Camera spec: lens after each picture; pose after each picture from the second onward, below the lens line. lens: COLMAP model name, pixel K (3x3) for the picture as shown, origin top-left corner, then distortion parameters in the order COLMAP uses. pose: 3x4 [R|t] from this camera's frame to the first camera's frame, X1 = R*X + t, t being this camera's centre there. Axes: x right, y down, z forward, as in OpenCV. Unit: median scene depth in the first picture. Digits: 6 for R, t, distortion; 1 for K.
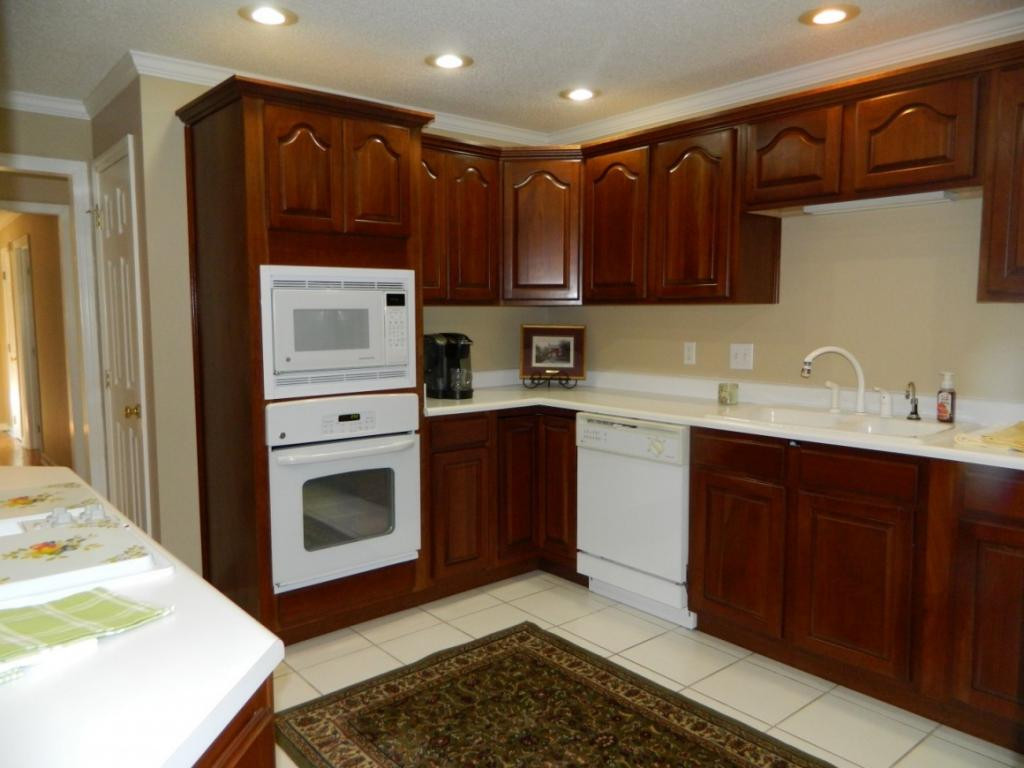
lens RADIAL K [[754.0, 0, 512.0], [0, 754.0, 384.0], [0, 0, 1]] dist [0.004792, 0.001705]
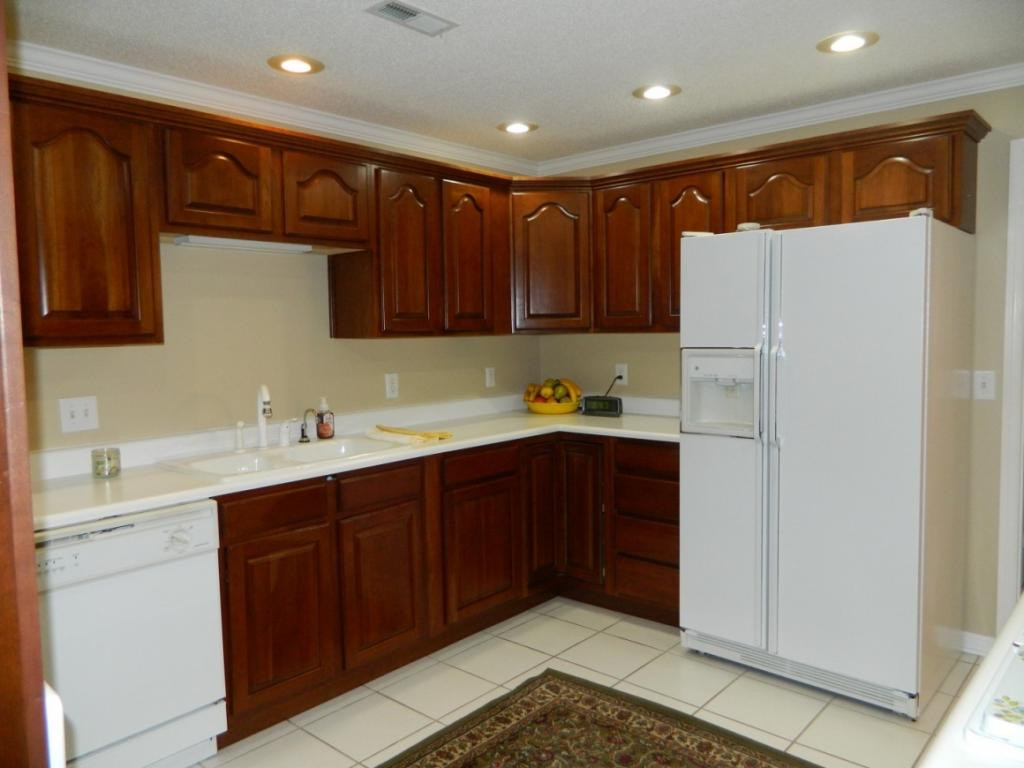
lens RADIAL K [[750.5, 0, 512.0], [0, 750.5, 384.0], [0, 0, 1]] dist [0.005247, 0.000881]
pose [[-0.140954, -0.068858, 0.987619, -0.629404], [0.116054, 0.989551, 0.085556, -0.101448], [-0.983190, 0.126677, -0.131490, 0.845535]]
